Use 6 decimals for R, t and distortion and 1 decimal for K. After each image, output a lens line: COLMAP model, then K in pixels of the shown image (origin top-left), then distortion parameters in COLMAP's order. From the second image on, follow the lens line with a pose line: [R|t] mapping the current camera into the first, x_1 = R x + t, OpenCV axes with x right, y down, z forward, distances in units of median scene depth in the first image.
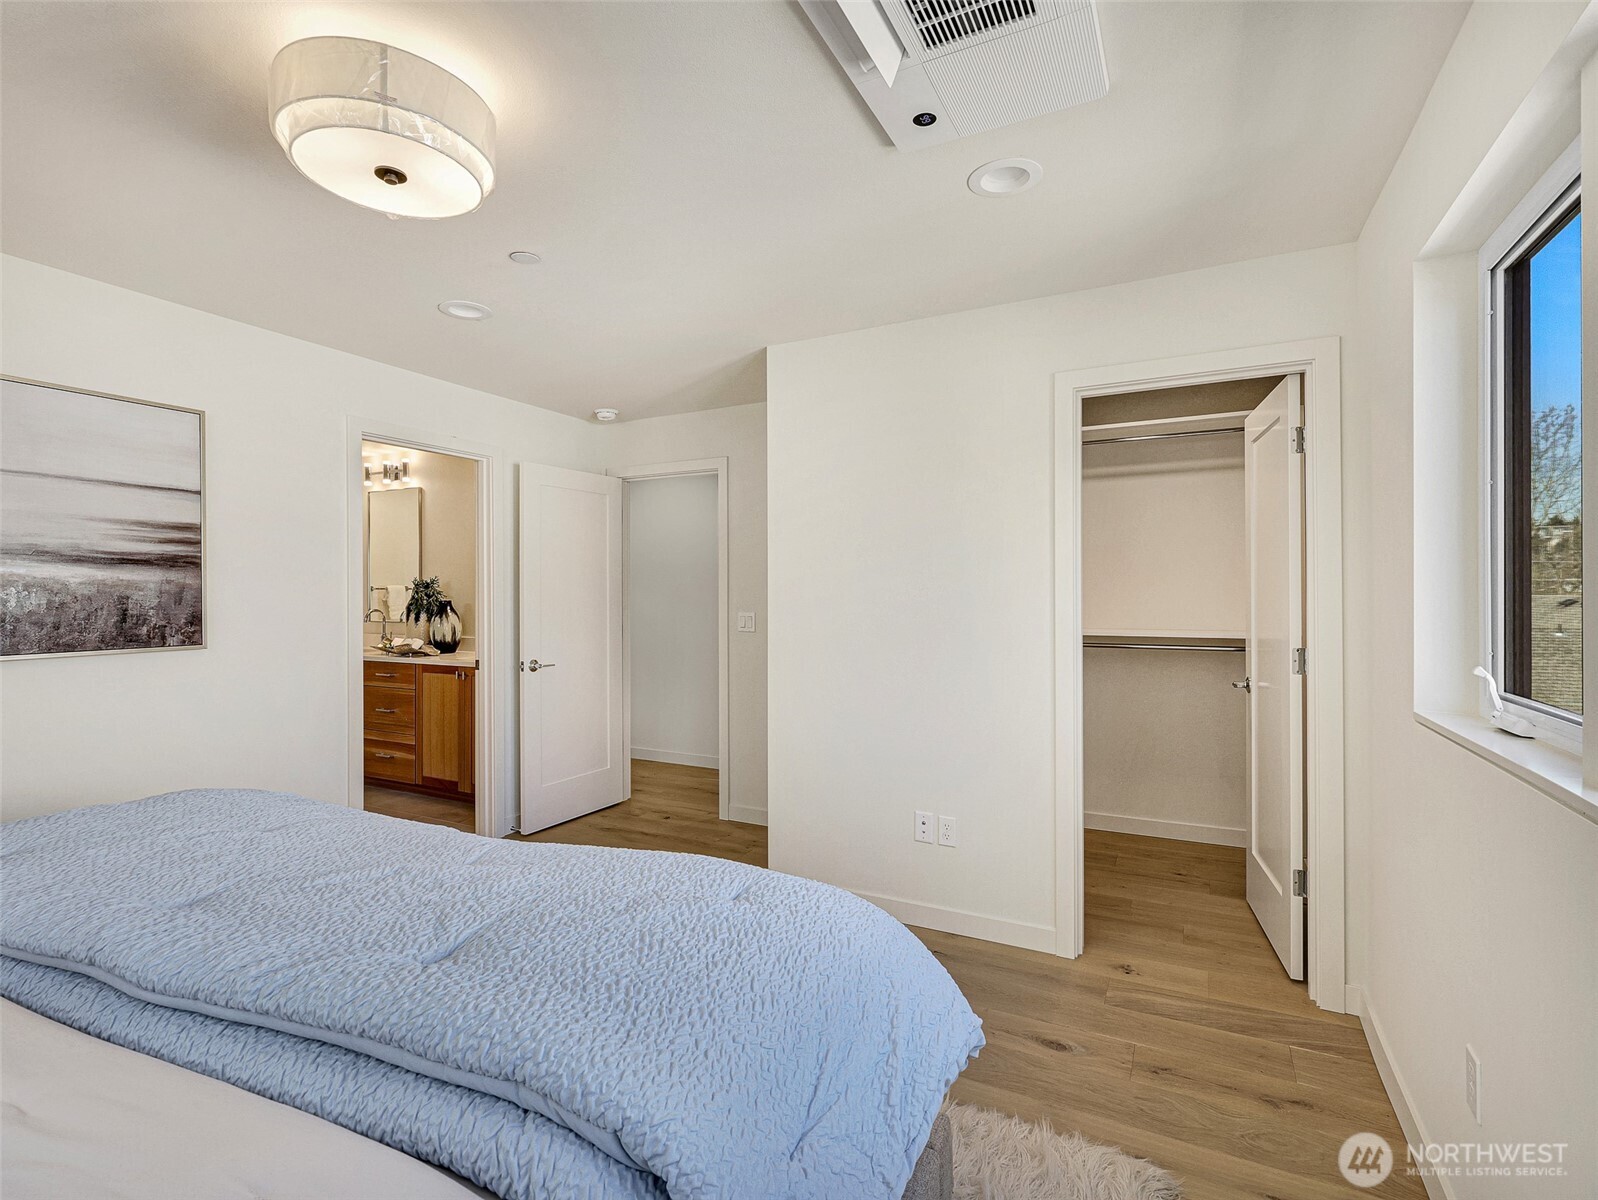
lens RADIAL K [[810.3, 0, 801.3], [0, 810.3, 590.4], [0, 0, 1]] dist [0.016062, -0.000184]
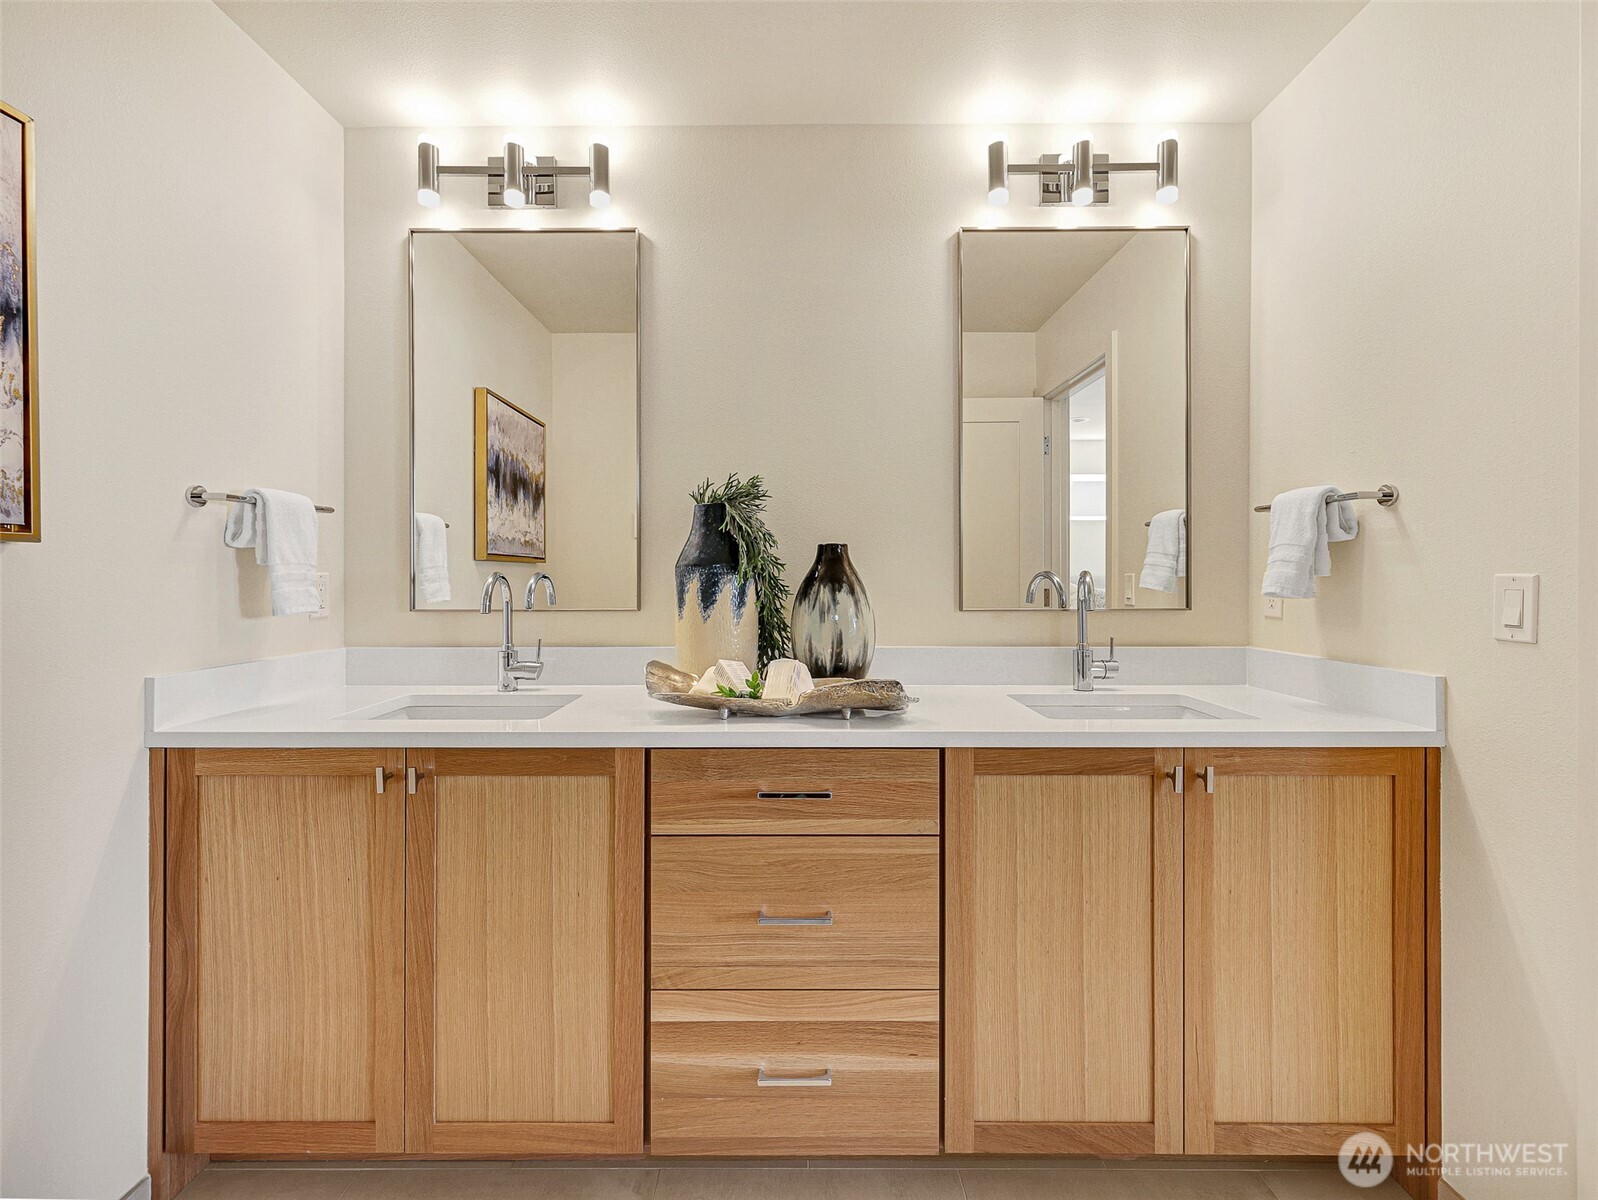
lens RADIAL K [[716.9, 0, 796.4], [0, 716.9, 581.9], [0, 0, 1]] dist [-0.000816, 0.000125]
pose [[0.876225, -0.000591, 0.481902, -0.583593], [0.000586, 1.000000, 0.000160, 0.028056], [-0.481902, 0.000142, 0.876225, 0.722406]]
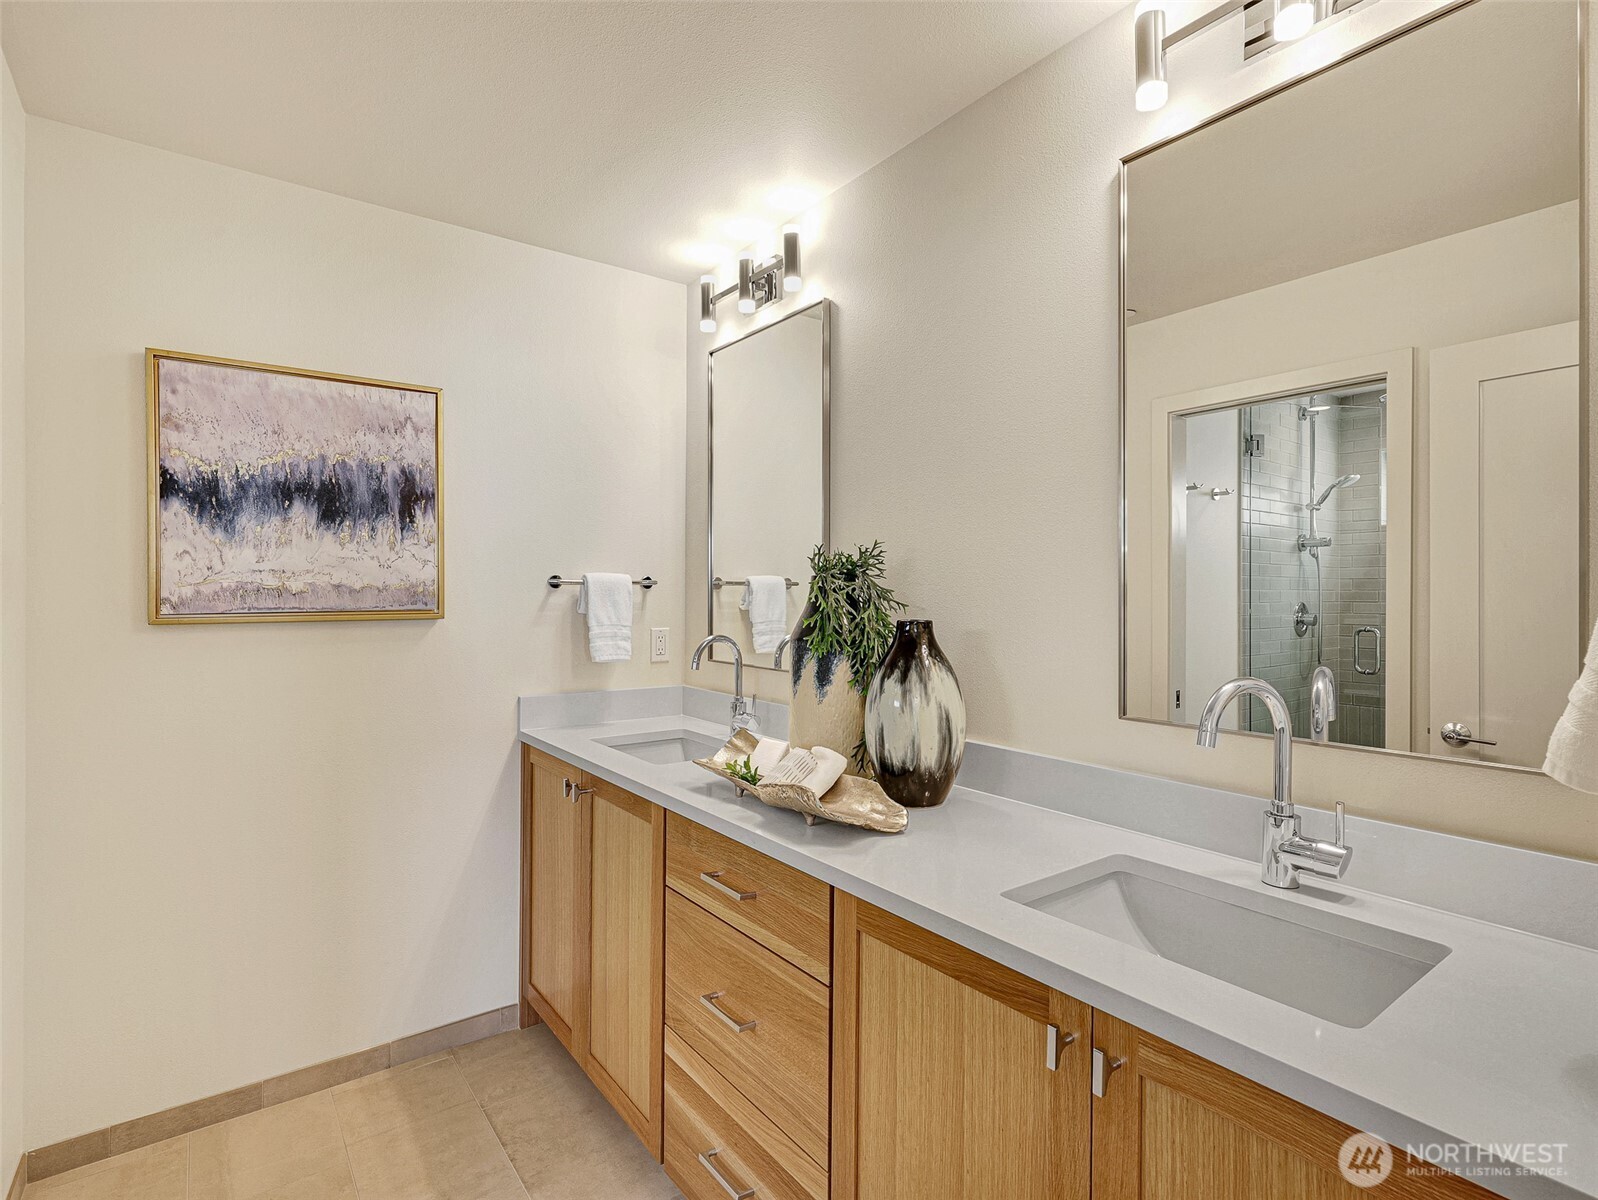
lens RADIAL K [[810.3, 0, 801.3], [0, 810.3, 590.4], [0, 0, 1]] dist [0.016062, -0.000184]
pose [[0.910453, 0.005764, -0.413572, -0.344490], [-0.006189, 0.999981, 0.000312, 0.001700], [0.413566, 0.002276, 0.910471, 0.698030]]
